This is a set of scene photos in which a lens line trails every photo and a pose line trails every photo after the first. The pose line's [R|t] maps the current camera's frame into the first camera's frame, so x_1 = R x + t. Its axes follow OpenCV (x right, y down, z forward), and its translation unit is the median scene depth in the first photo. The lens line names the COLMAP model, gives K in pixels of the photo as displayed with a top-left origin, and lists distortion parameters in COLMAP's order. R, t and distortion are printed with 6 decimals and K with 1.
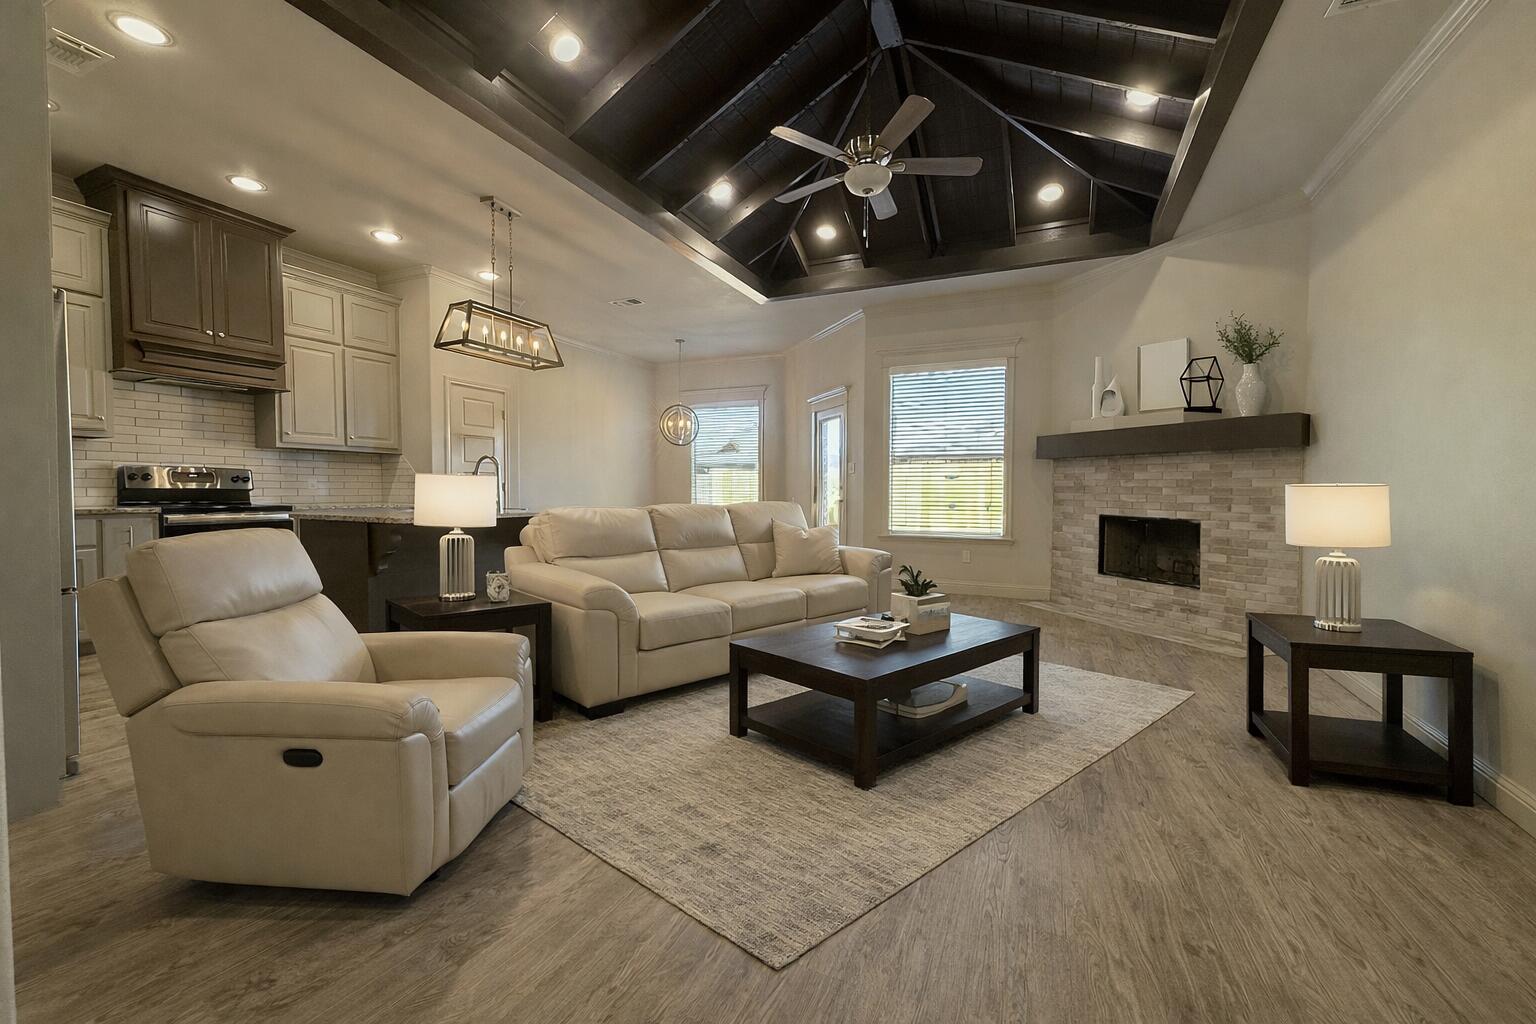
lens RADIAL K [[623.7, 0, 773.9], [0, 623.7, 510.0], [0, 0, 1]] dist [0.012138, -0.000049]
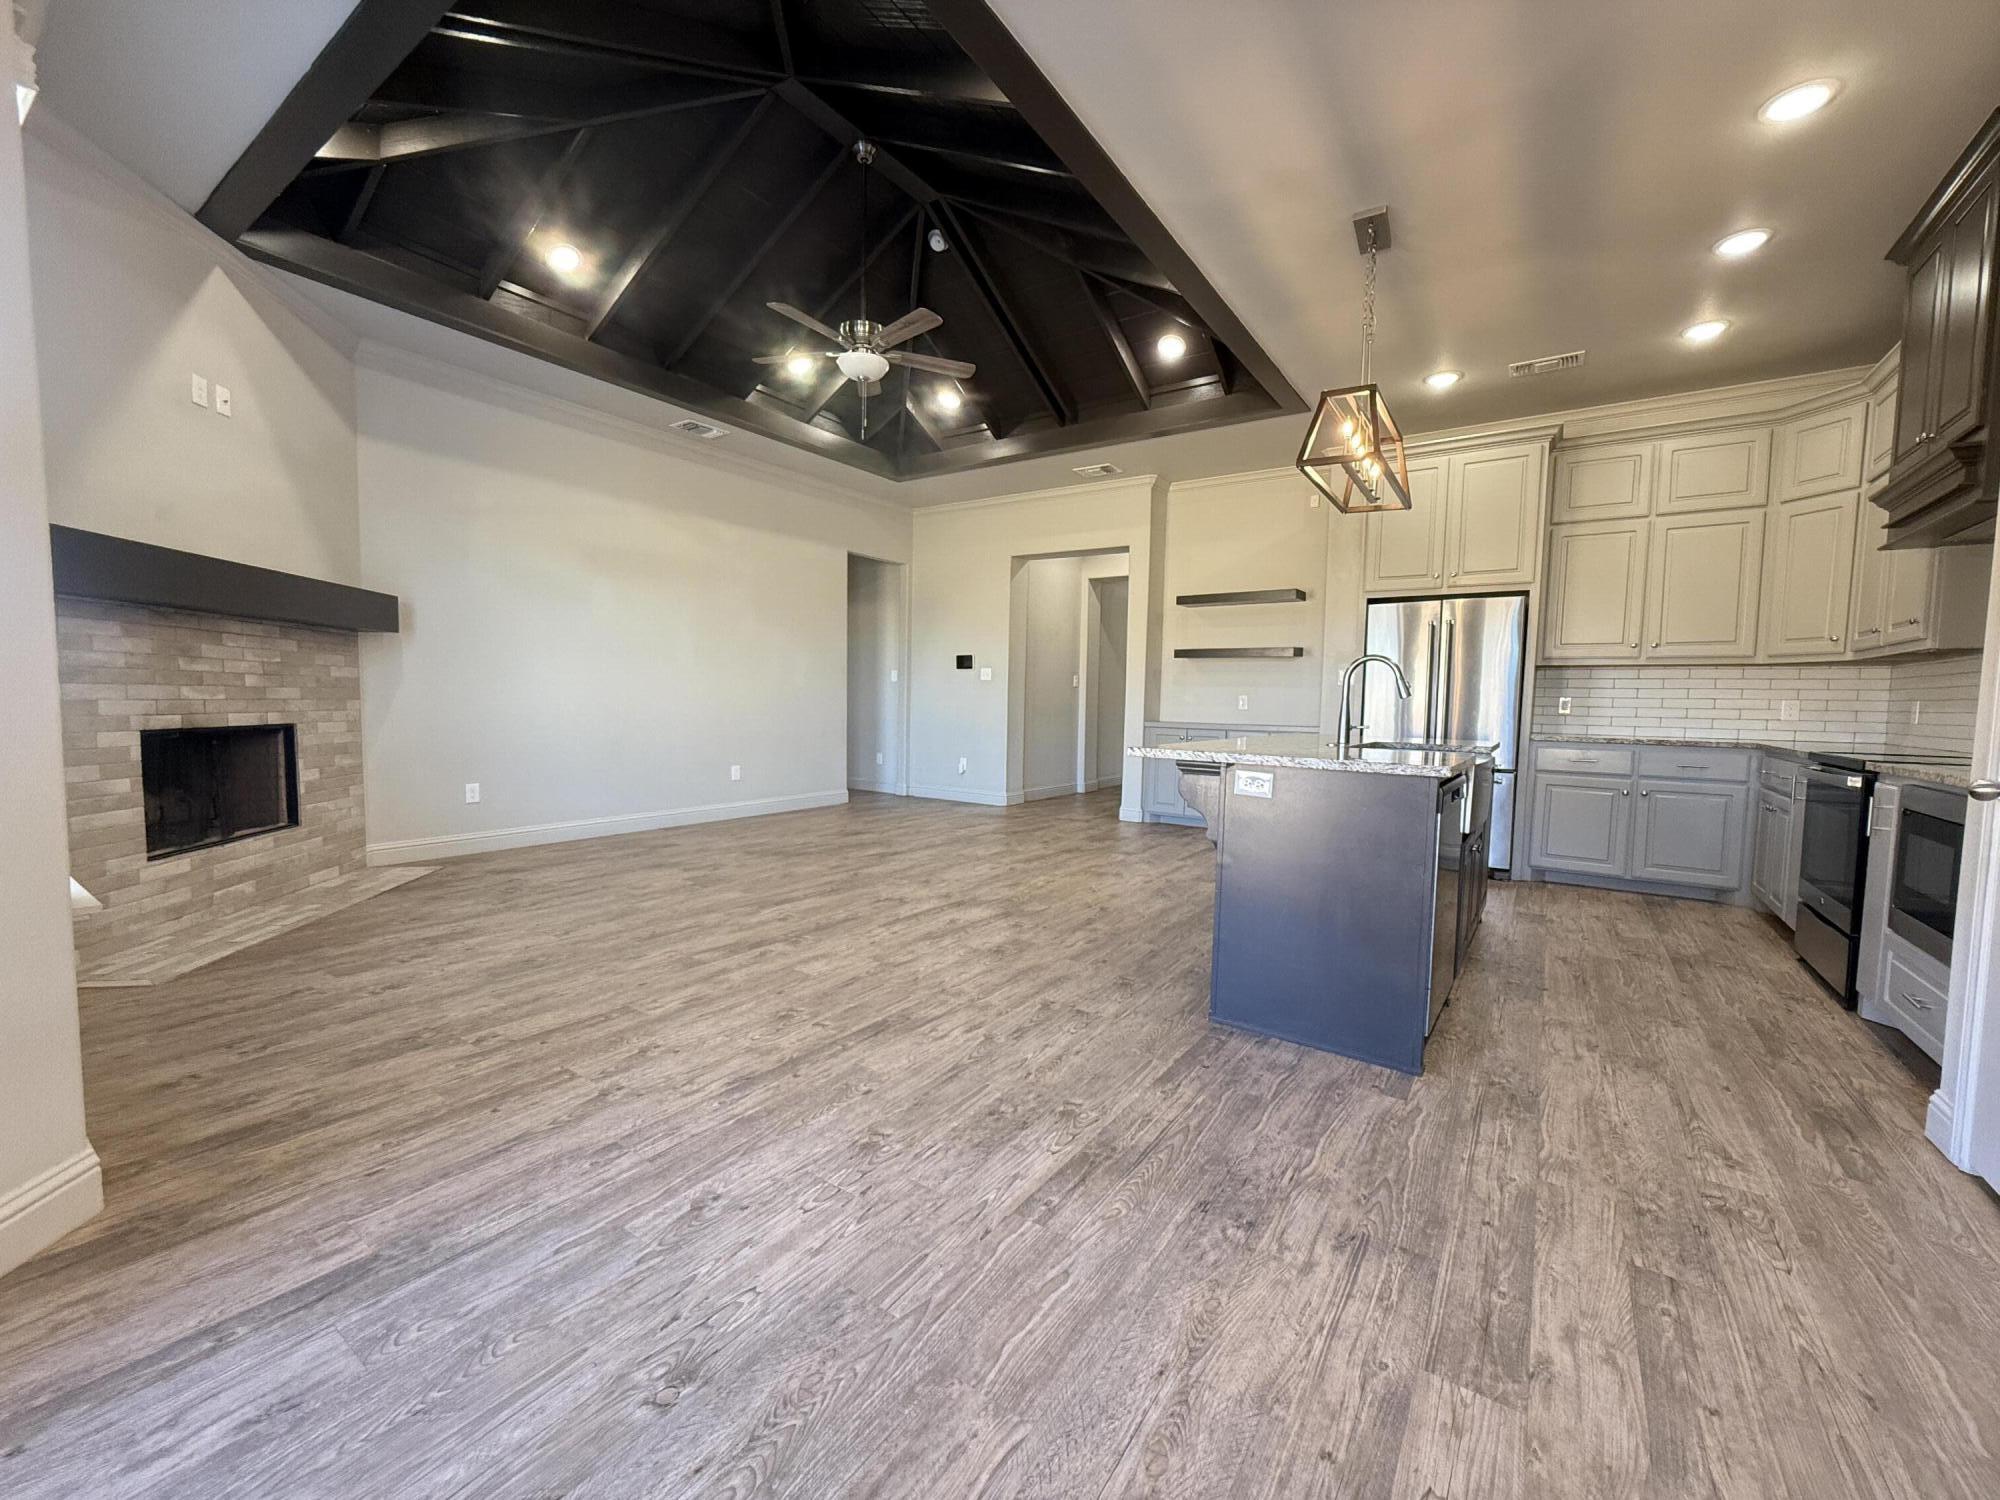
lens RADIAL K [[810.9, 0, 993.1], [0, 810.9, 751.7], [0, 0, 1]] dist [-0.000188, 0.000743]
pose [[-0.983278, -0.041492, 0.177320, -0.213502], [-0.023918, 0.994688, 0.100119, -0.057726], [-0.180532, 0.094204, -0.979047, 1.652934]]
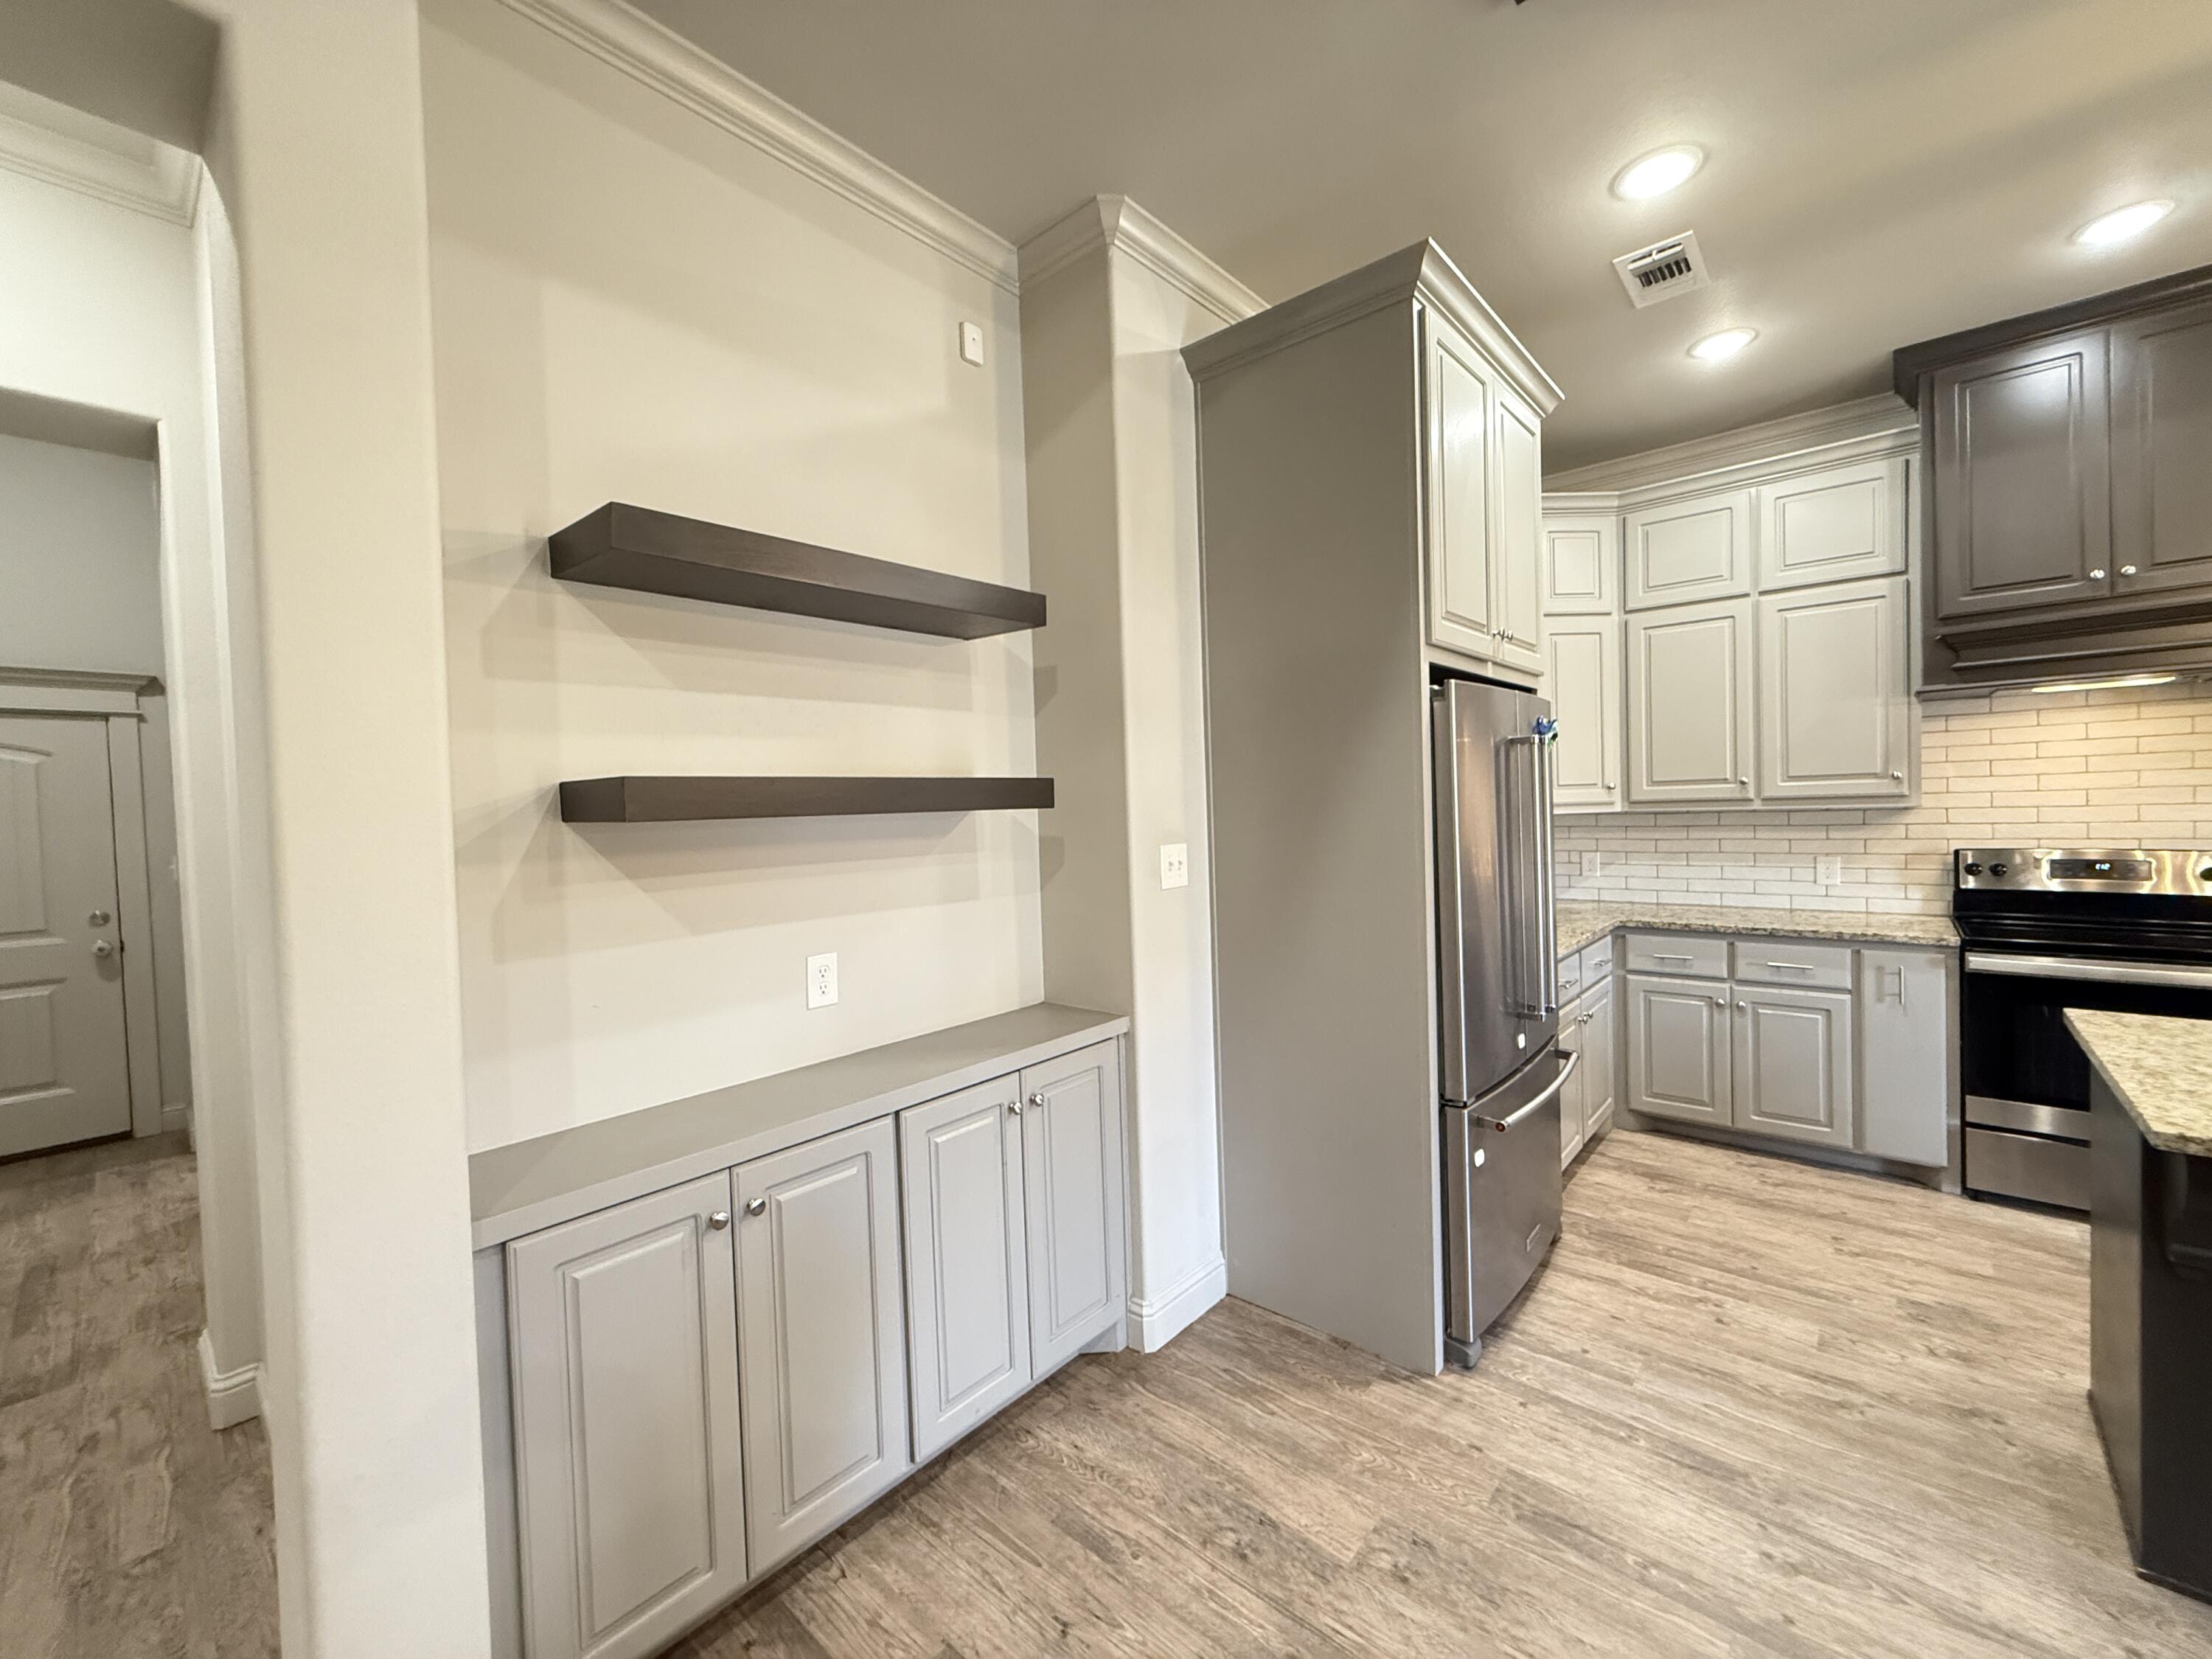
lens RADIAL K [[896.8, 0, 1094.2], [0, 896.8, 828.5], [0, 0, 1]] dist [-0.000188, 0.000743]
pose [[-0.297421, 0.025709, -0.954400, -0.019500], [-0.001409, 0.999624, 0.027366, -0.095651], [0.954745, 0.009484, -0.297274, 0.427574]]
